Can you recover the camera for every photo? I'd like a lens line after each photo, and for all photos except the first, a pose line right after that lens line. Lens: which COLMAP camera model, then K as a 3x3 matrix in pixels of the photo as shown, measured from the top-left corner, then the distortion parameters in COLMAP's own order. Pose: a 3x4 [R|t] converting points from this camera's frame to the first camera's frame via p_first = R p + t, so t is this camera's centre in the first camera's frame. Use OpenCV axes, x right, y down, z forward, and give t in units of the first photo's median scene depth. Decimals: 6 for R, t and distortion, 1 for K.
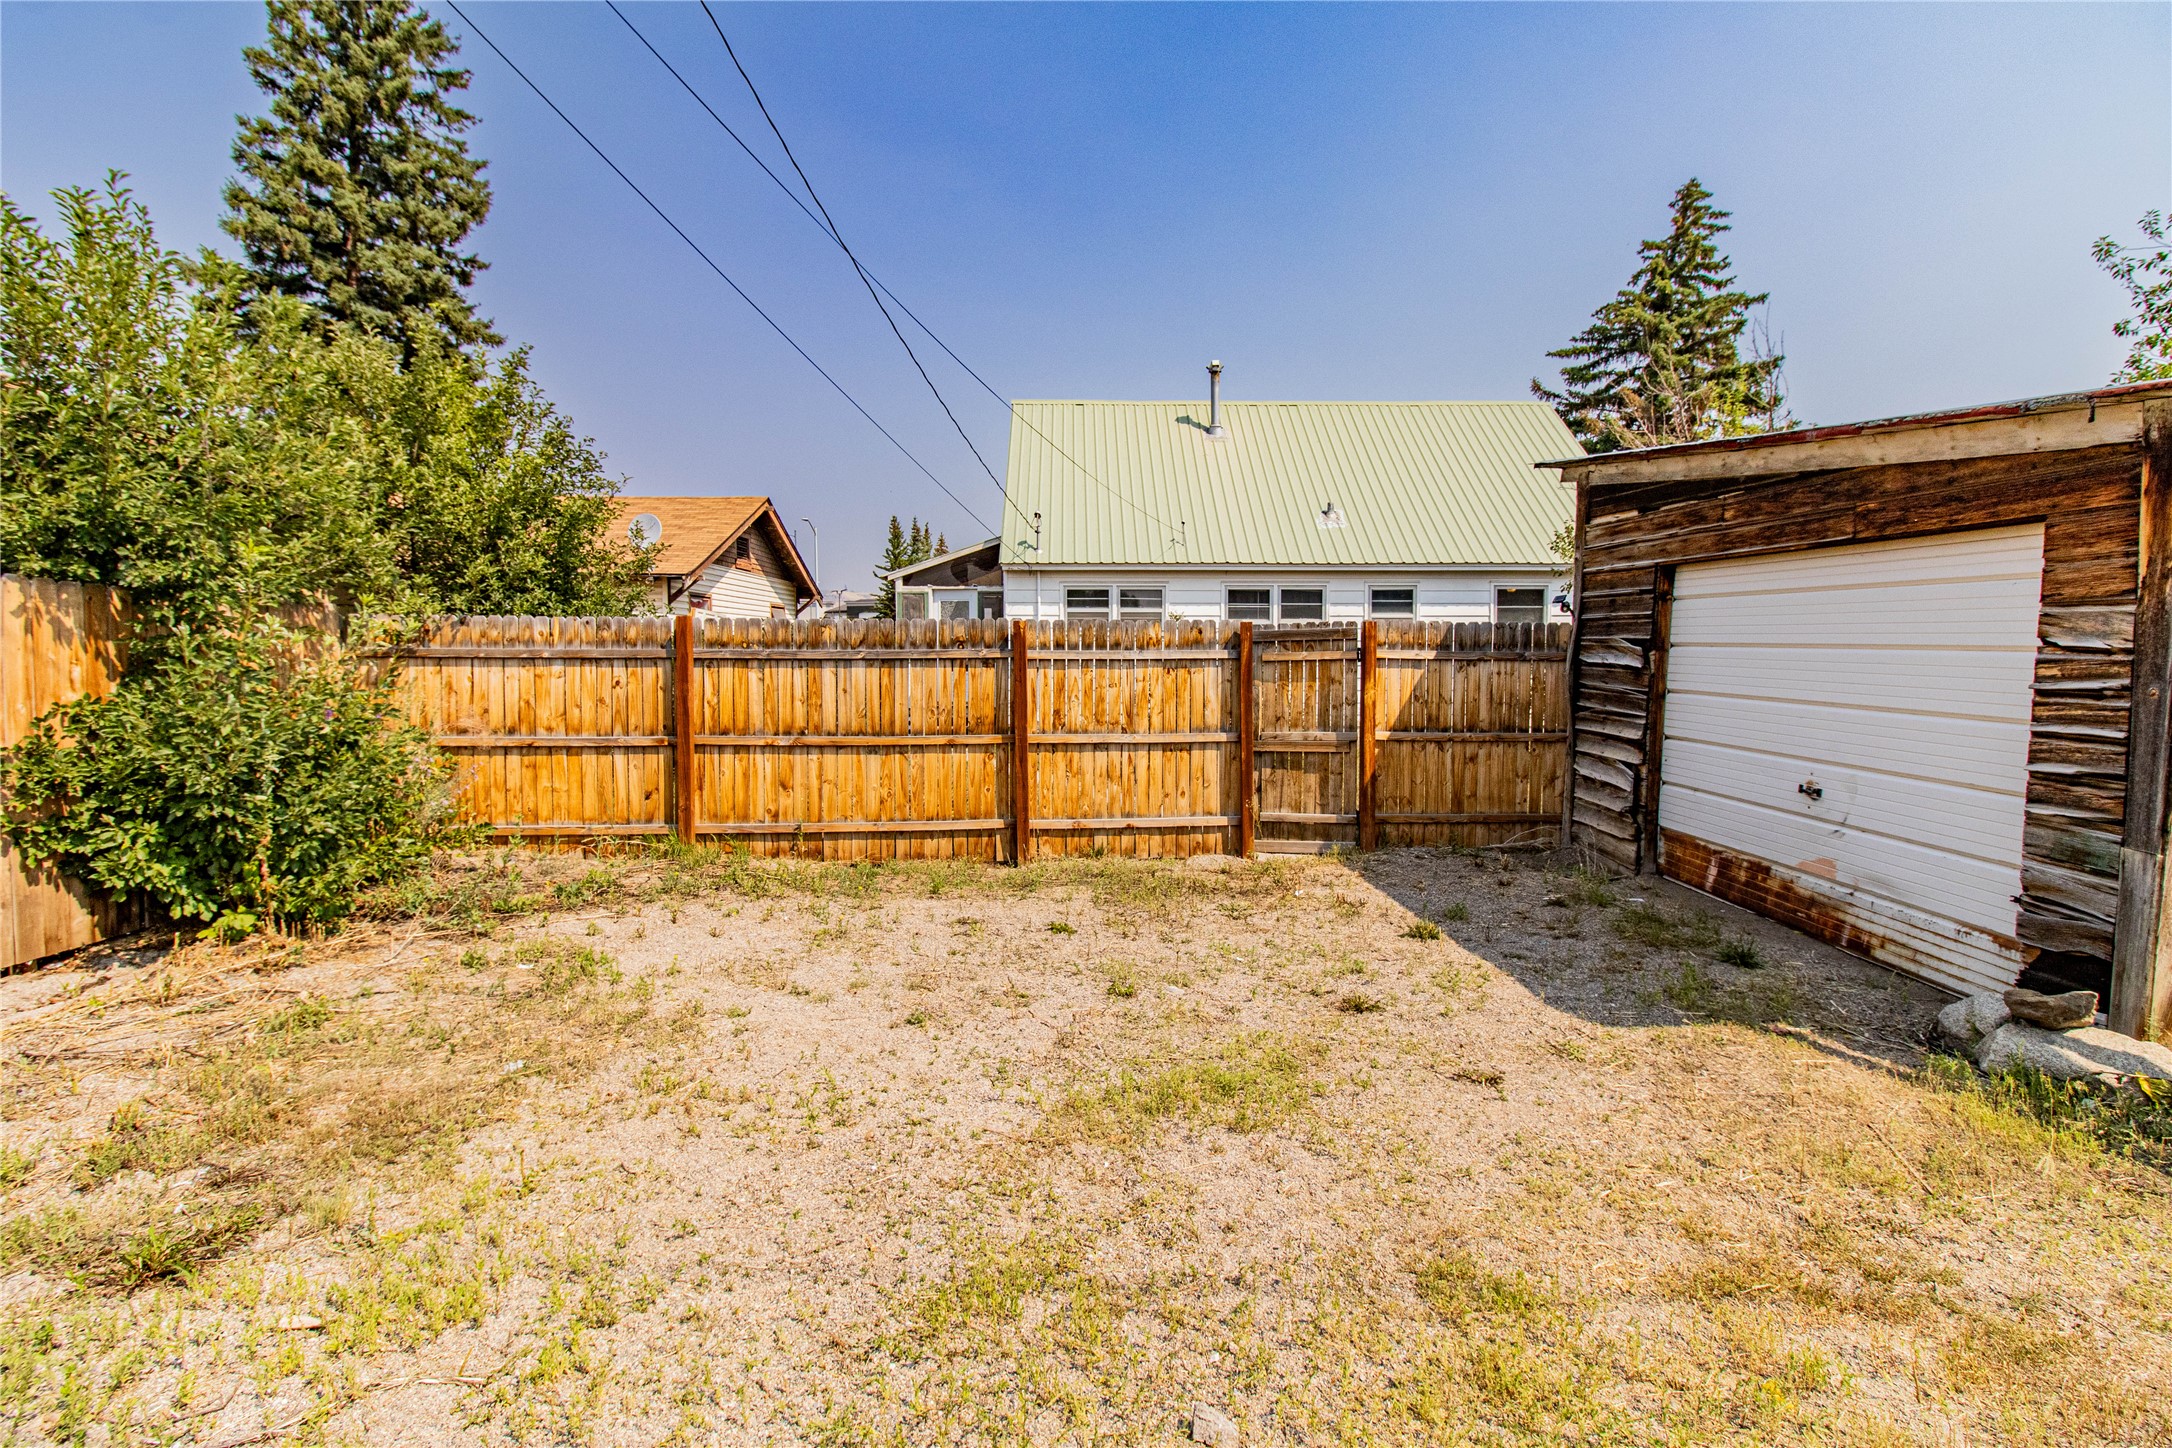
lens RADIAL K [[1030.1, 0, 1082.6], [0, 1030.1, 684.7], [0, 0, 1]] dist [0.002679, -0.000342]
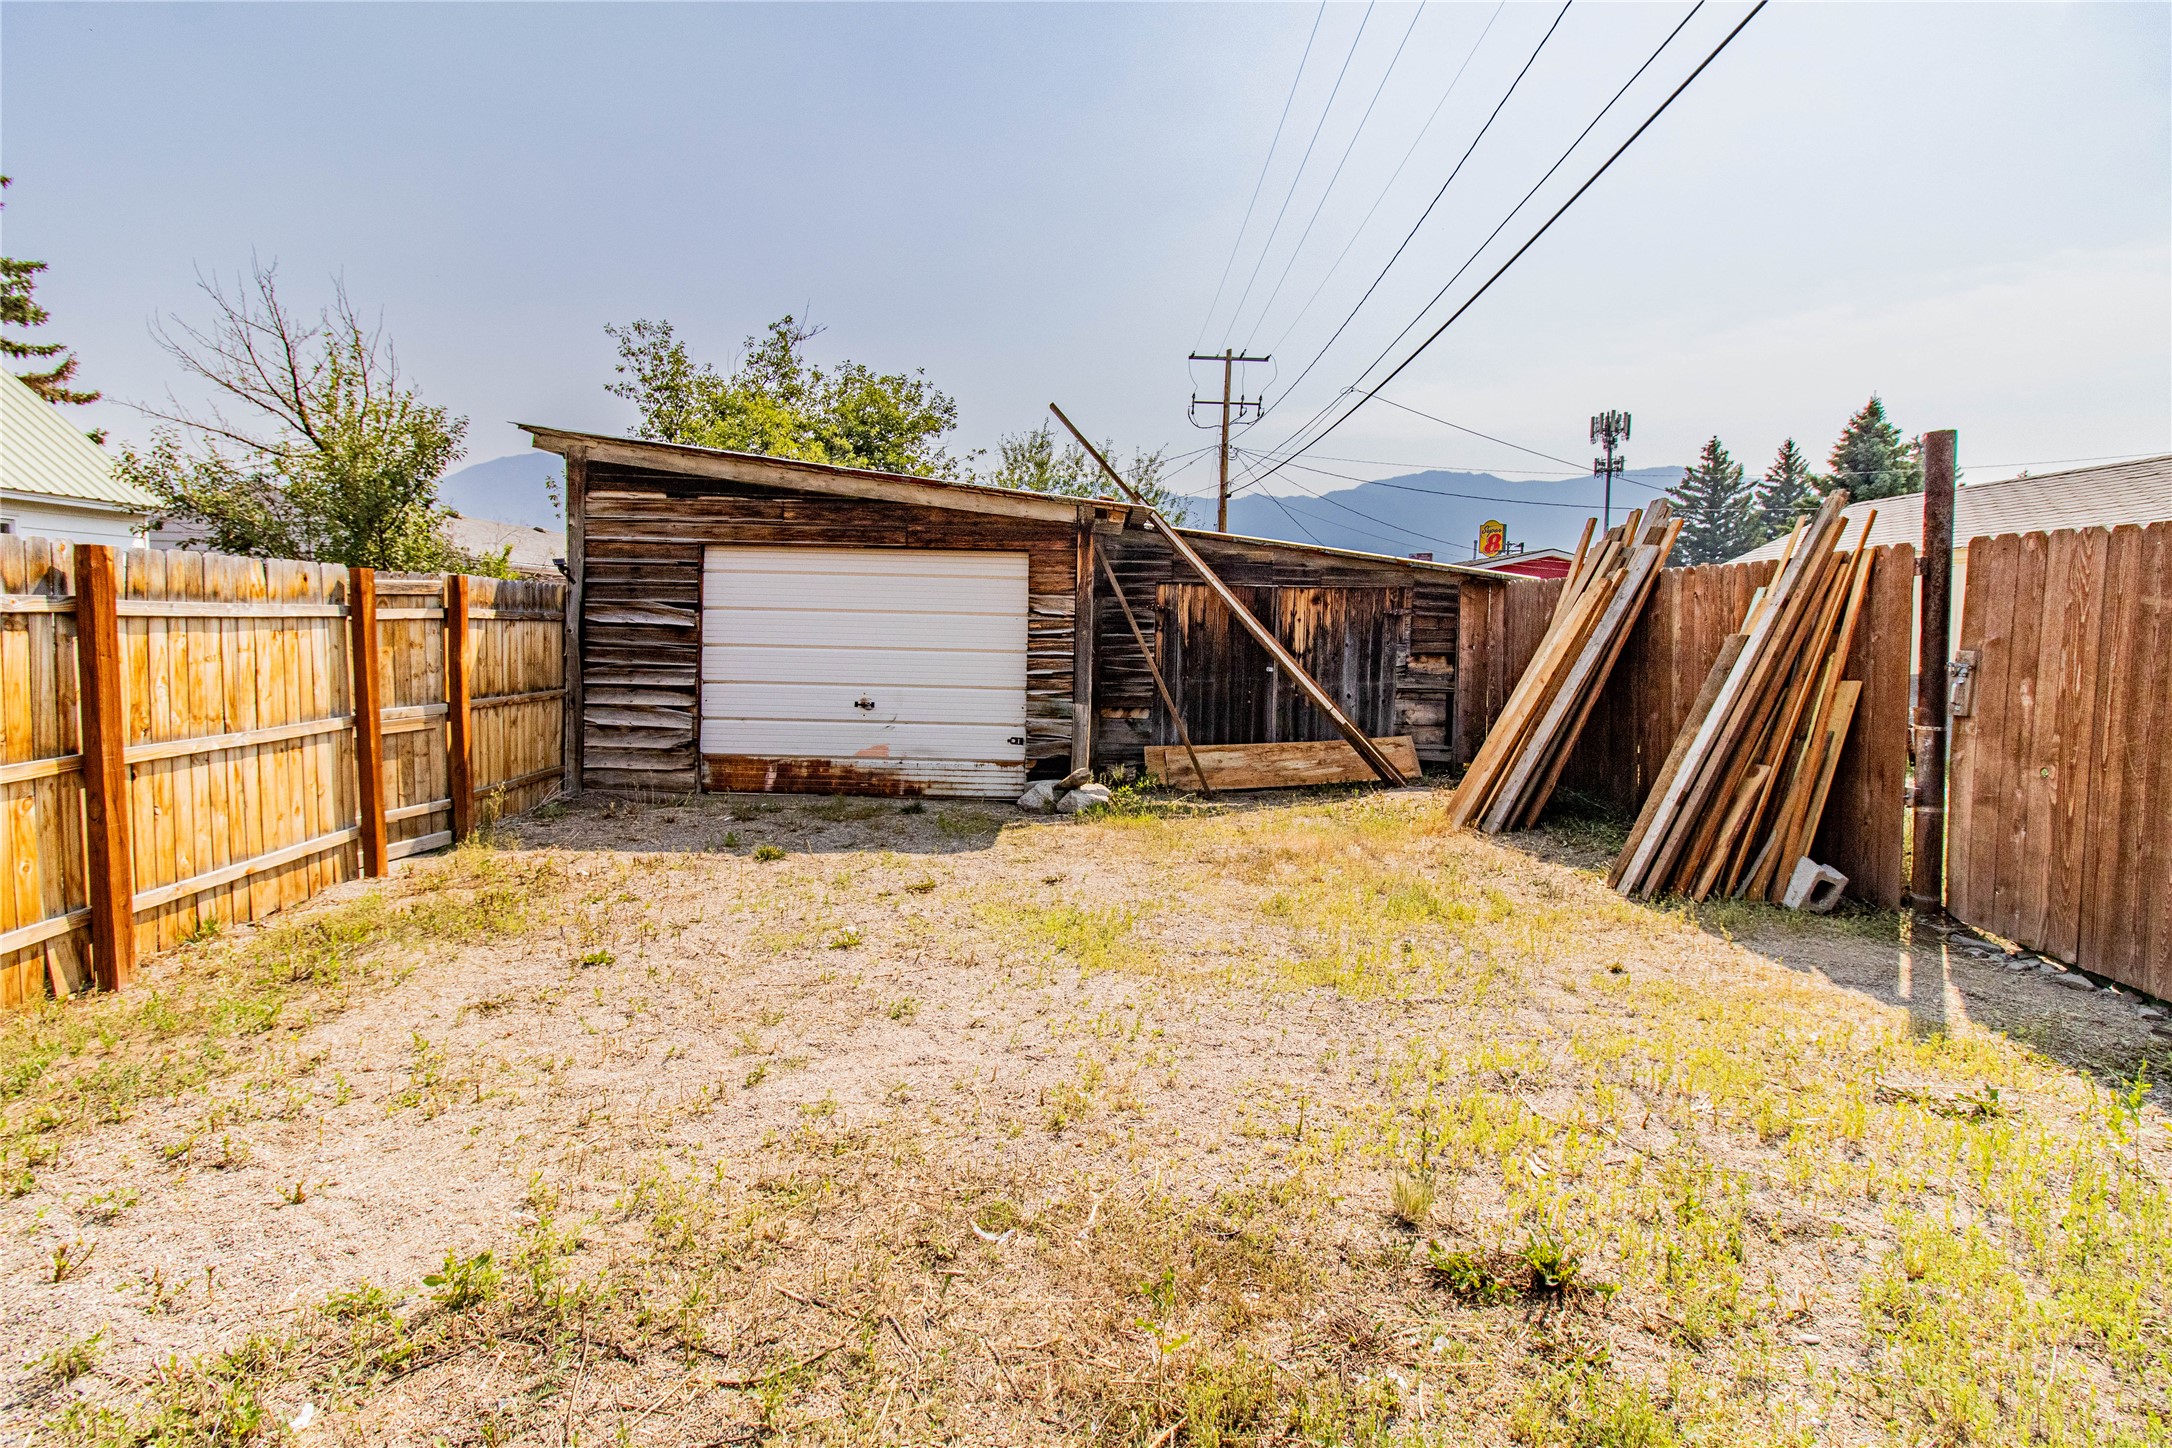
lens RADIAL K [[1030.1, 0, 1082.6], [0, 1030.1, 684.7], [0, 0, 1]] dist [0.002679, -0.000342]
pose [[0.009153, -0.059574, 0.998182, -0.706907], [0.023939, 0.997951, 0.059340, -0.009388], [-0.999672, 0.023353, 0.010560, 0.551409]]
